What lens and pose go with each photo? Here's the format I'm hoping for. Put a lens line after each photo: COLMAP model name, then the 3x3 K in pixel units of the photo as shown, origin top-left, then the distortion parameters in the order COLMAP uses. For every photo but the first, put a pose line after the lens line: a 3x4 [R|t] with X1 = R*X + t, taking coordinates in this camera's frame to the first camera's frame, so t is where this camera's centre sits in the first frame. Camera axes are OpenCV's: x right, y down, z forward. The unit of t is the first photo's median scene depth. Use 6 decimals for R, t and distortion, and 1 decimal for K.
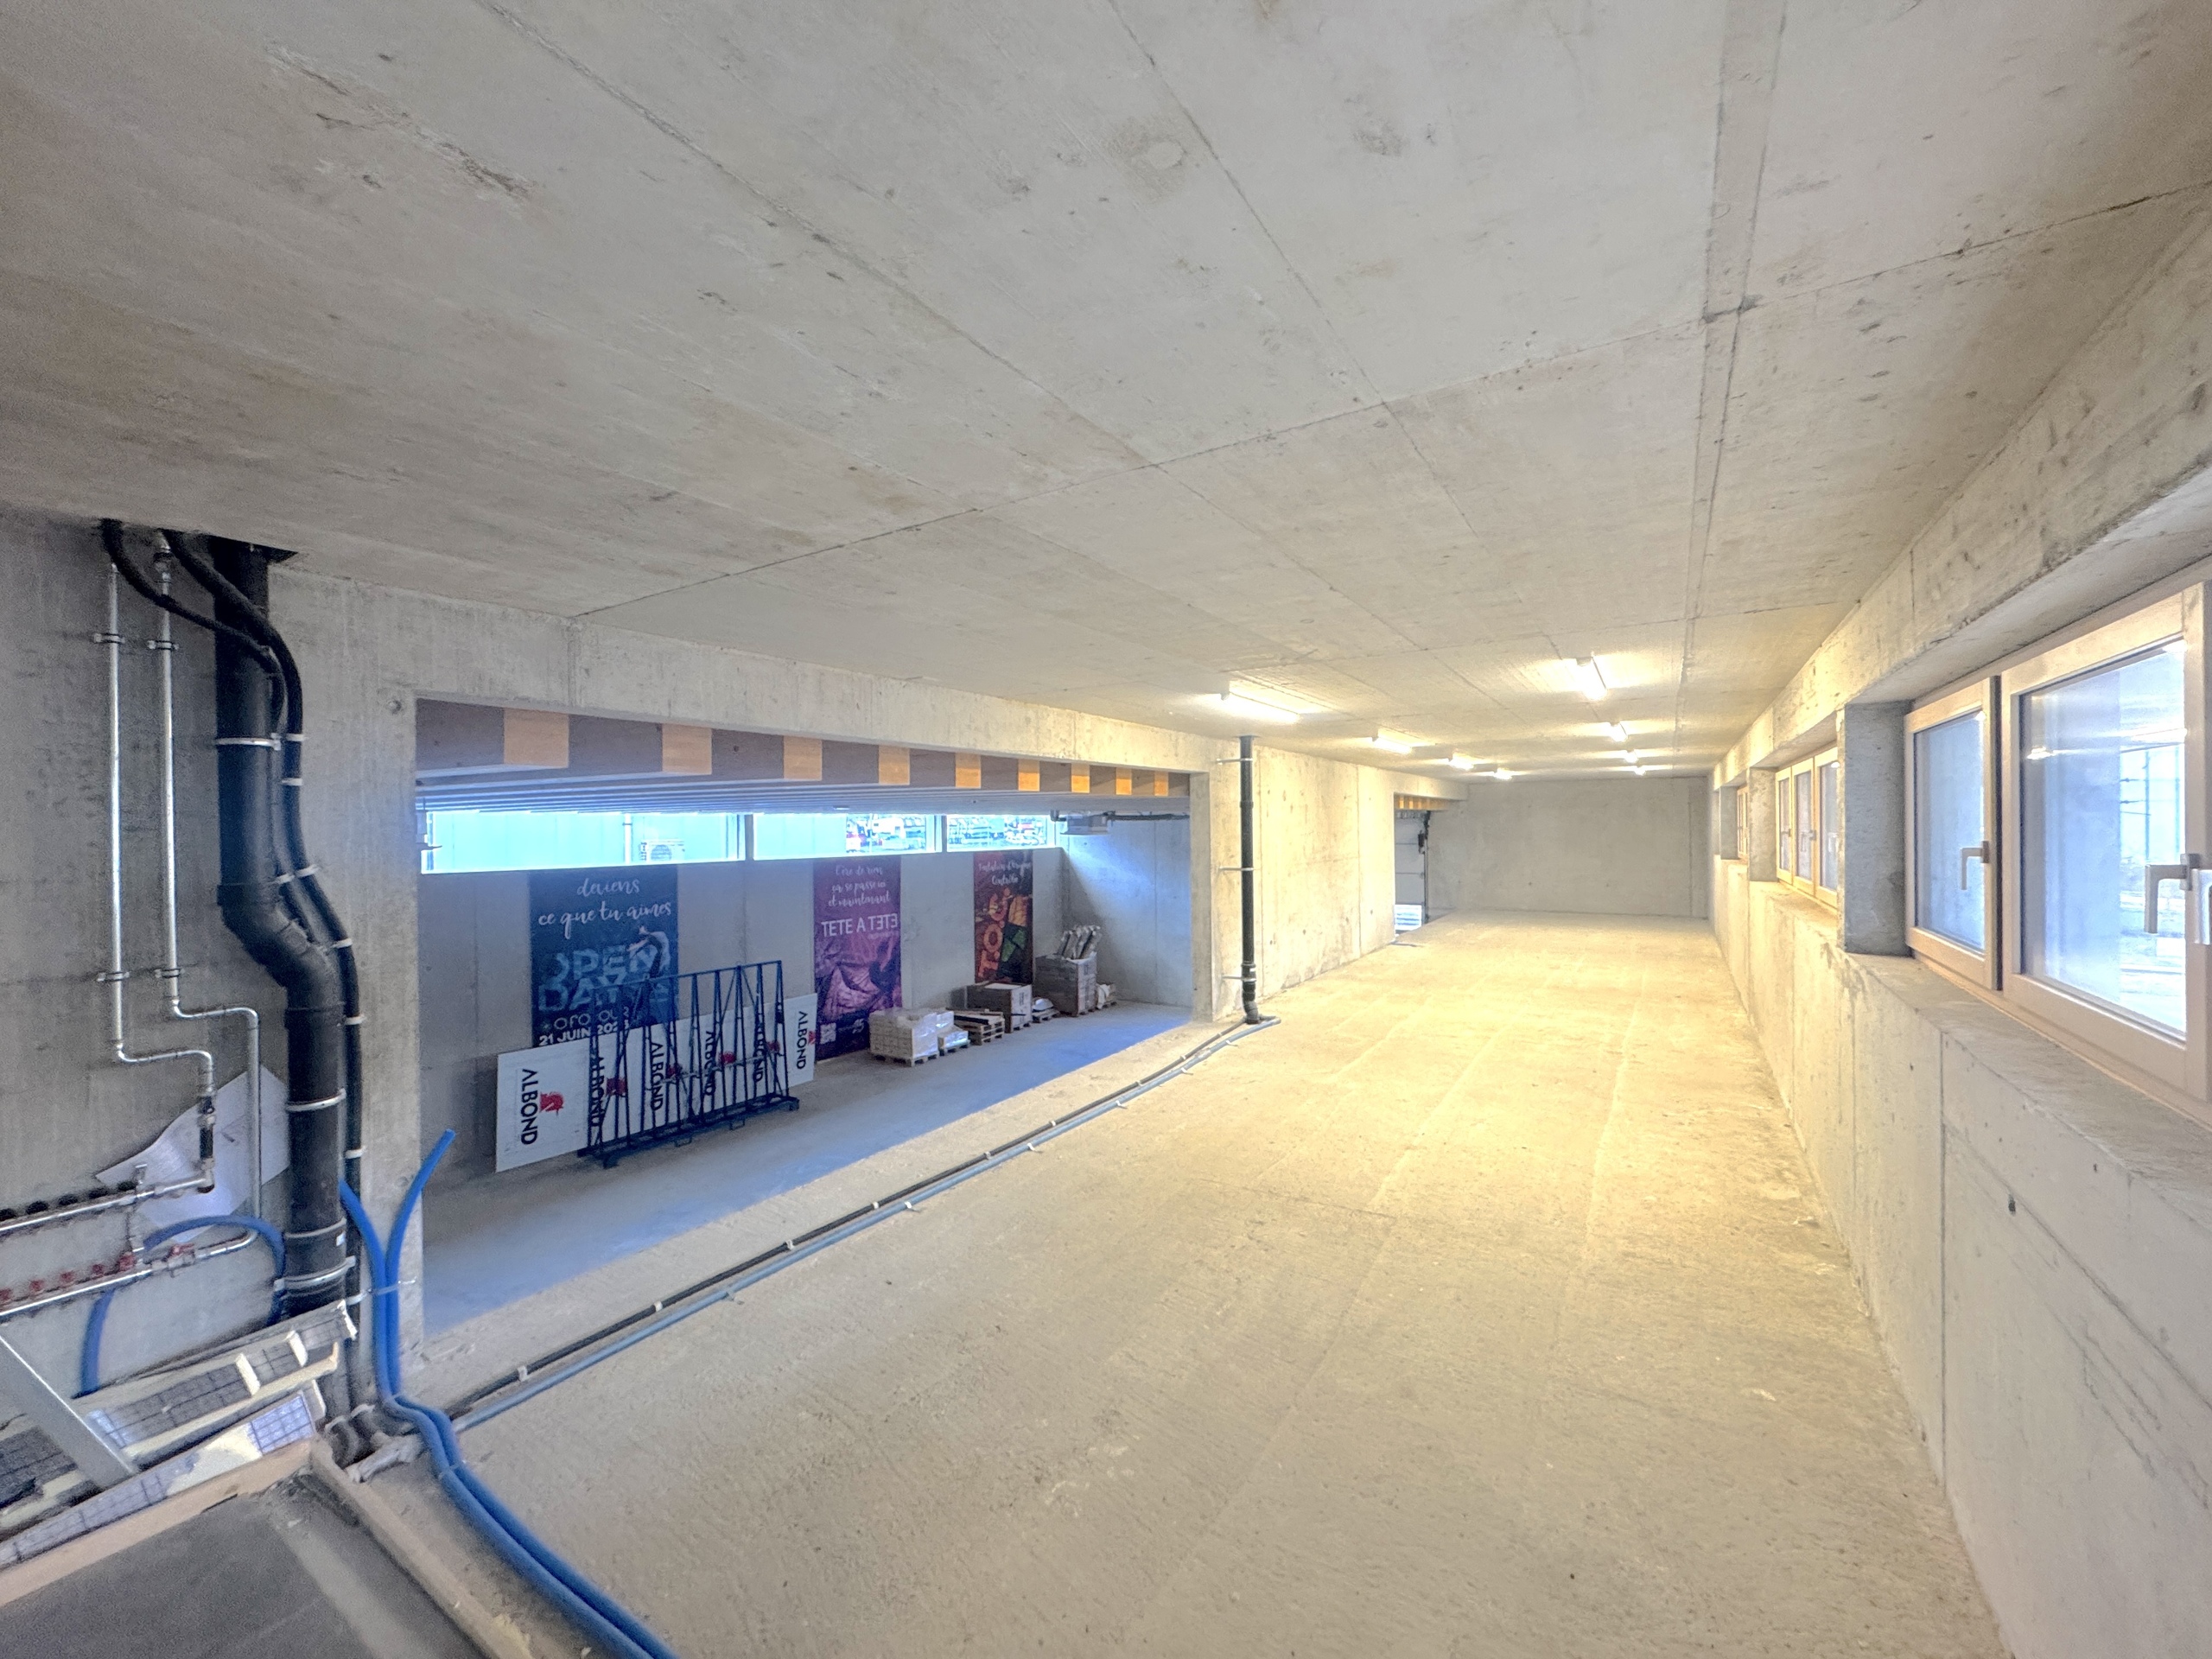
lens RADIAL K [[877.6, 0, 1104.3], [0, 877.6, 828.6], [0, 0, 1]] dist [-0.002393, 0.000681]
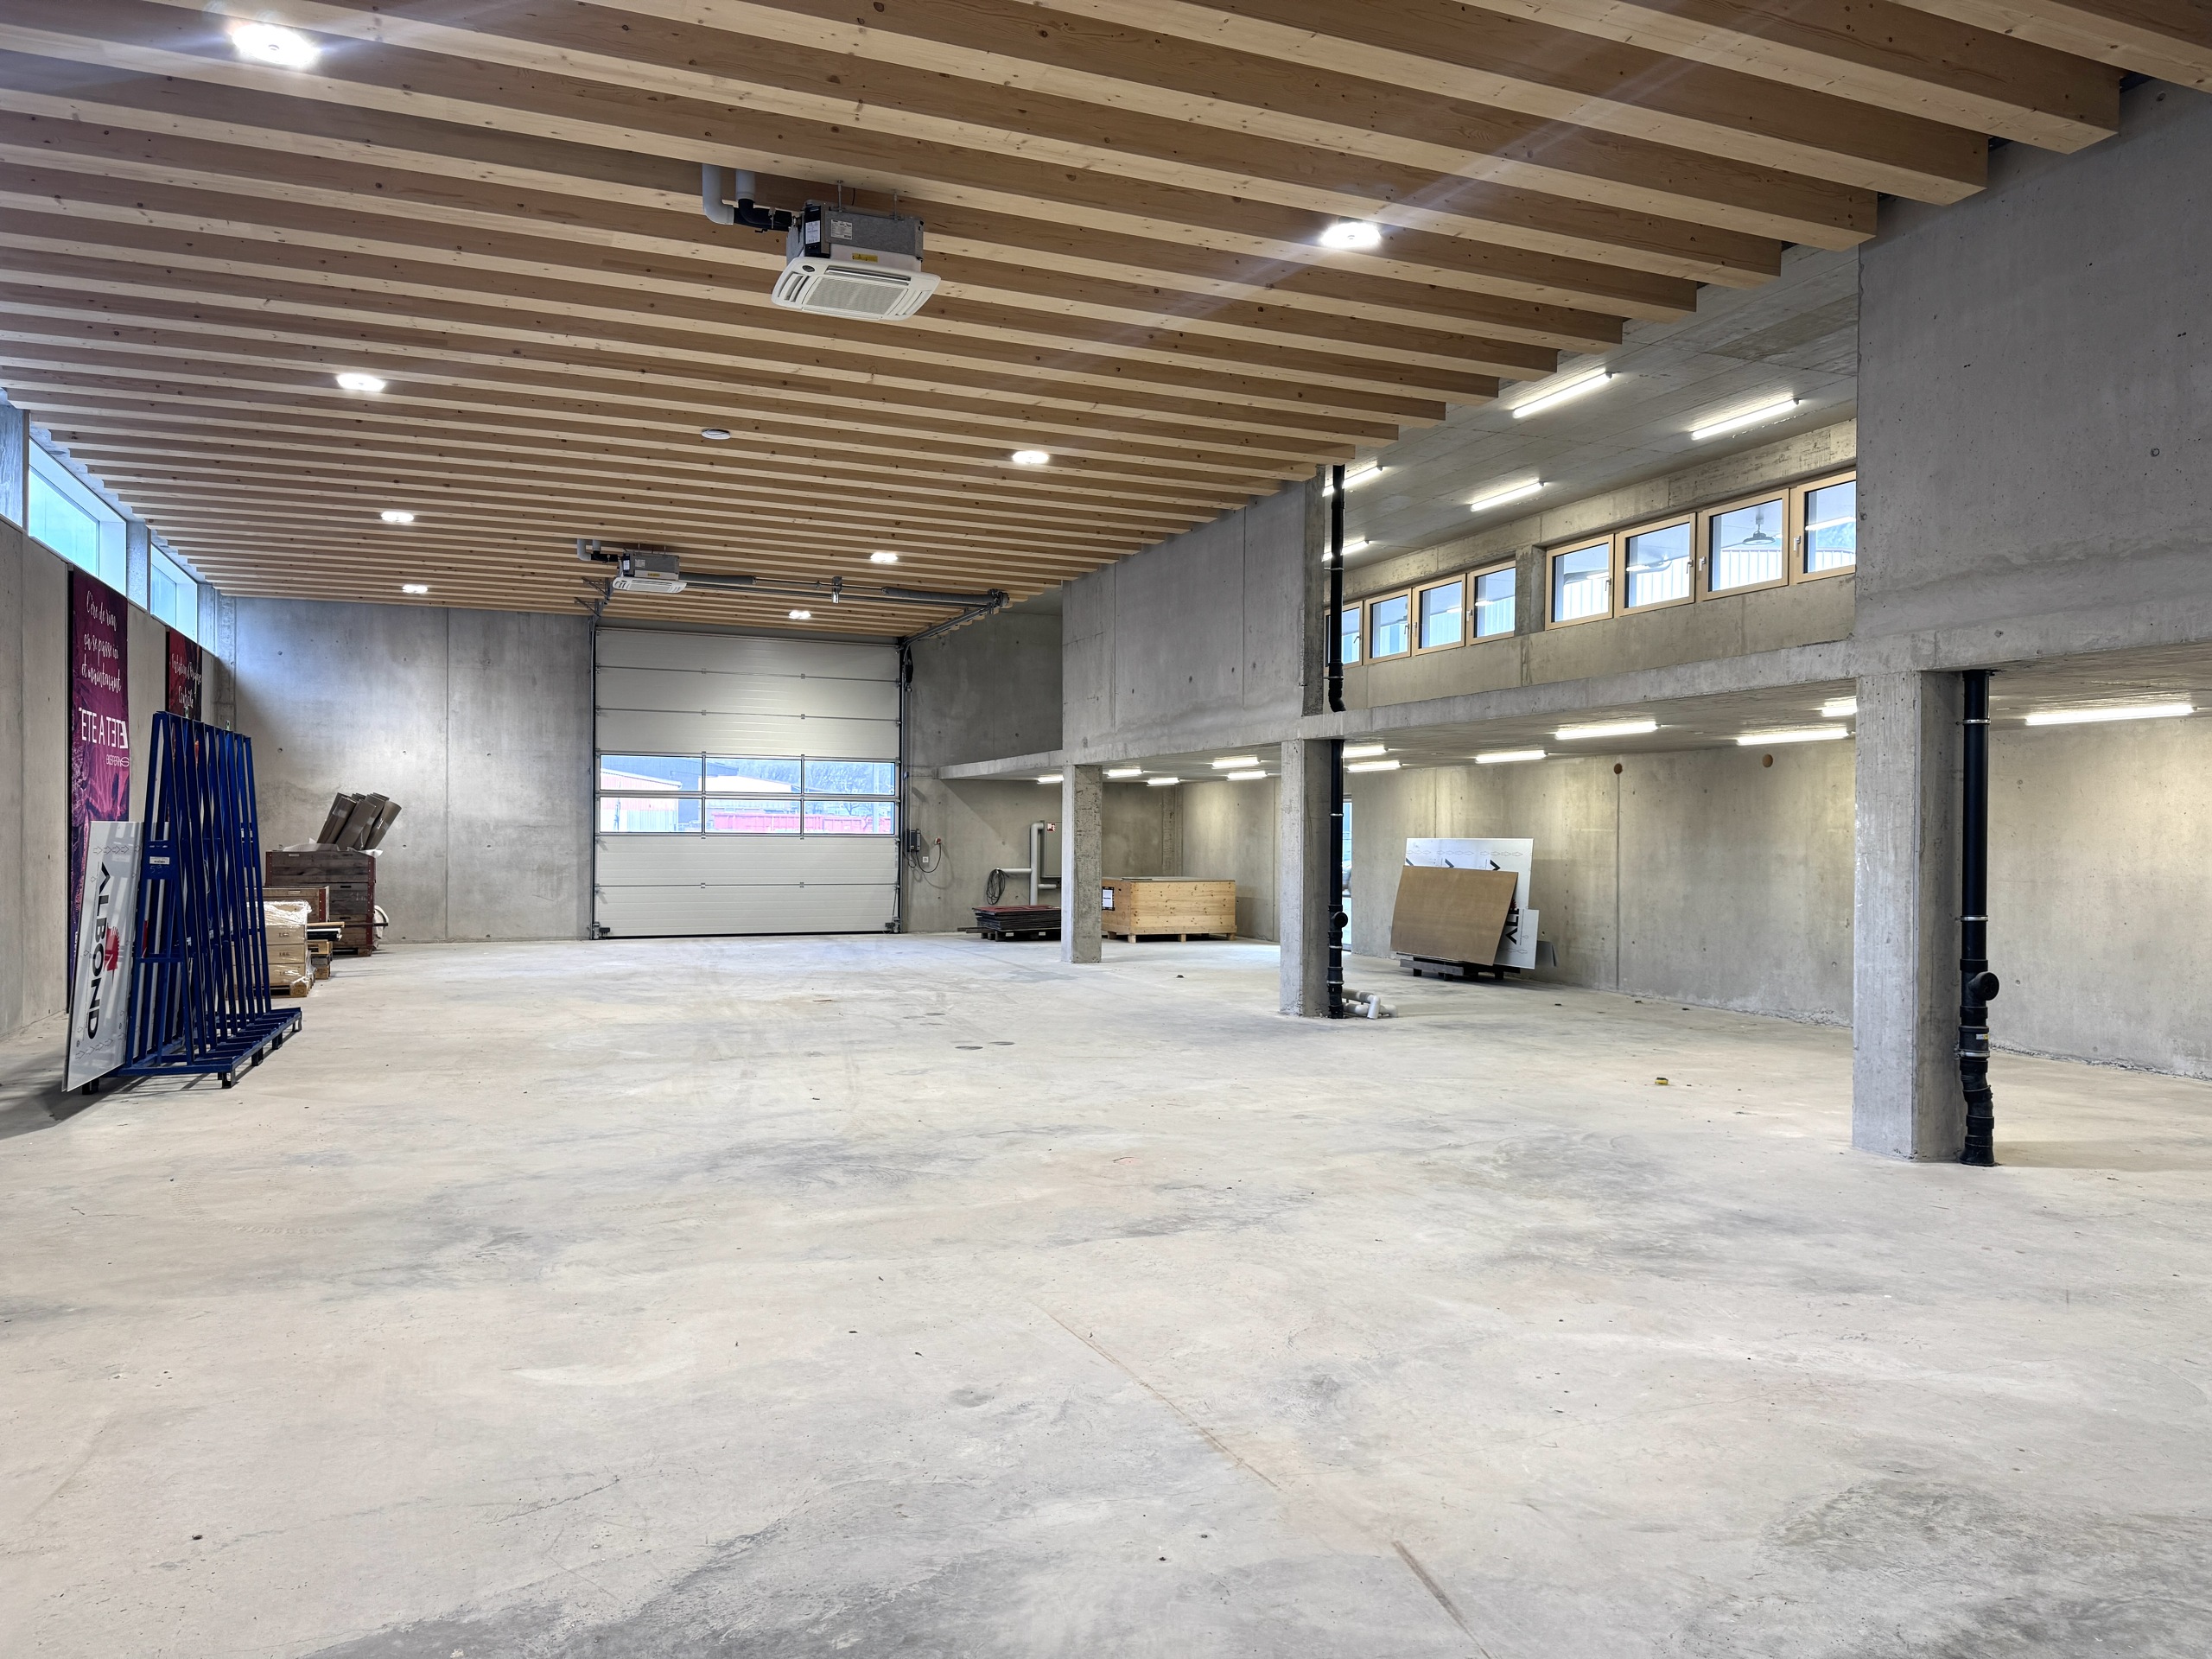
lens RADIAL K [[1545.3, 0, 1112.4], [0, 1545.3, 838.6], [0, 0, 1]] dist [0.064769, -0.076095]
pose [[0.576716, 0.009439, 0.816890, -1.360494], [-0.011238, 0.999930, -0.003621, 0.346160], [-0.816867, -0.007092, 0.576782, 0.163899]]
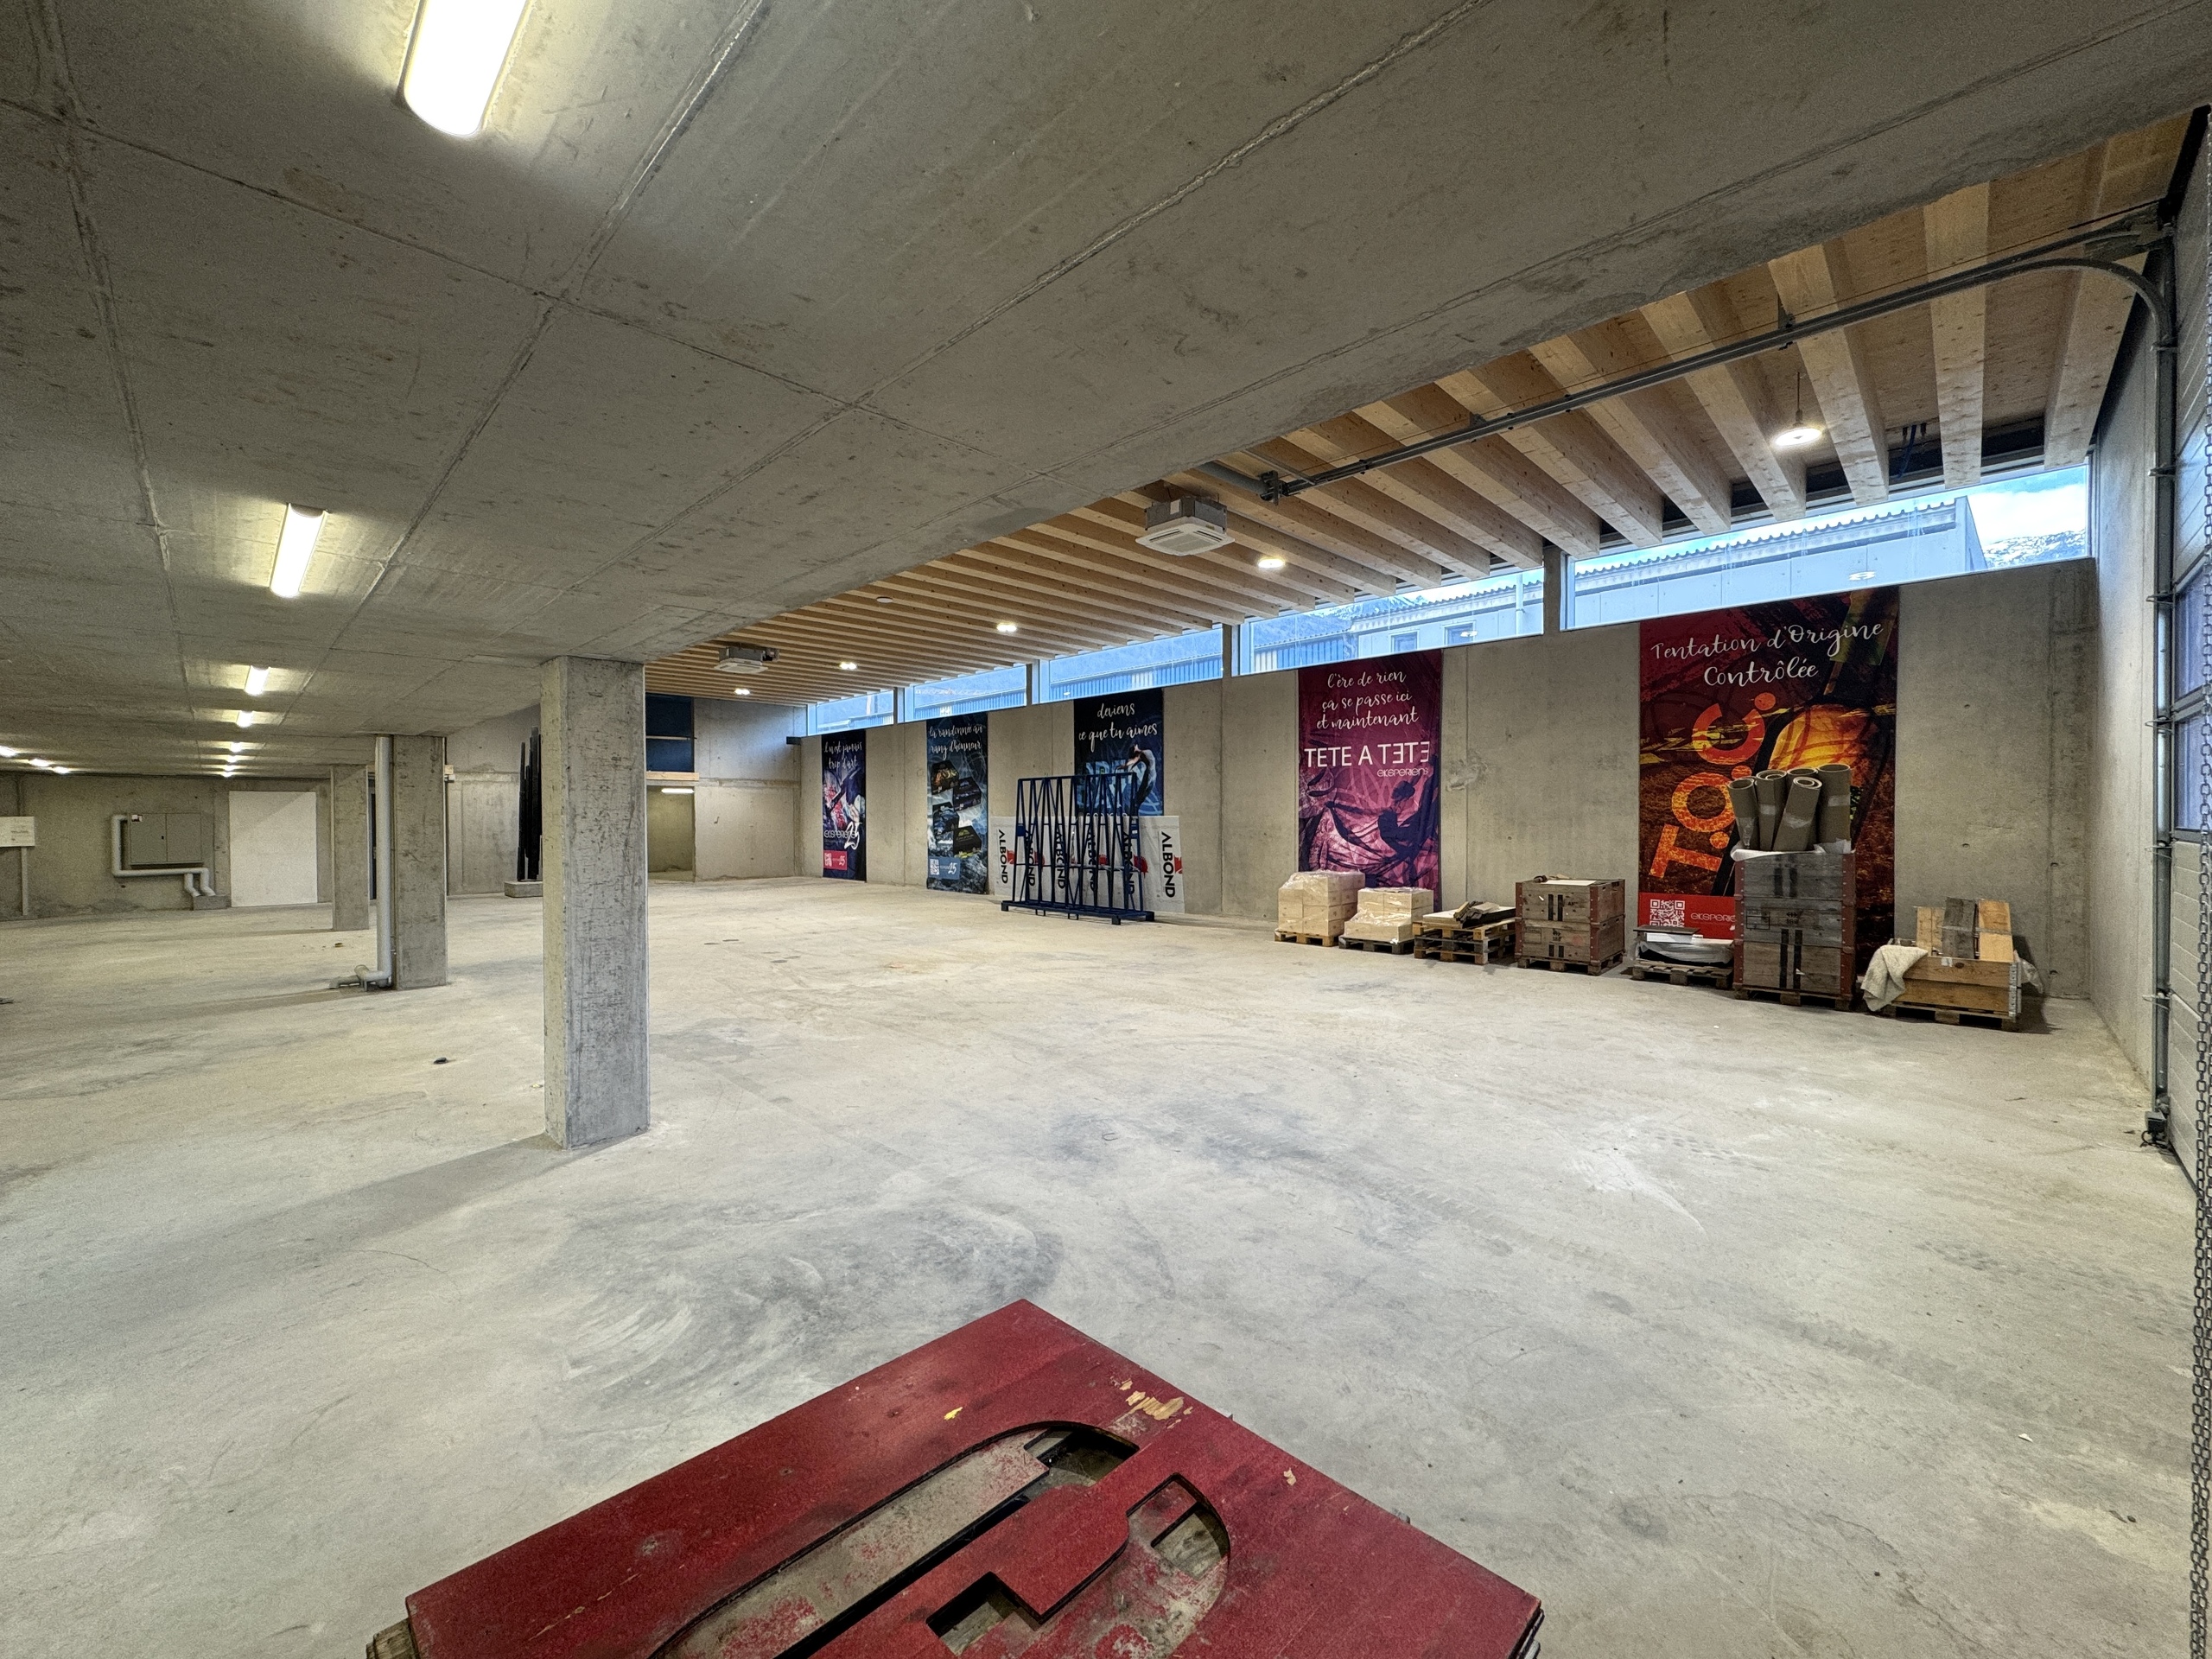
lens RADIAL K [[877.6, 0, 1106.2], [0, 877.6, 825.4], [0, 0, 1]] dist [-0.002393, 0.000681]
pose [[-0.205455, 0.018755, -0.978487, 0.983181], [0.002795, 0.999824, 0.018577, 0.322246], [0.978663, 0.001082, -0.205471, 1.980934]]
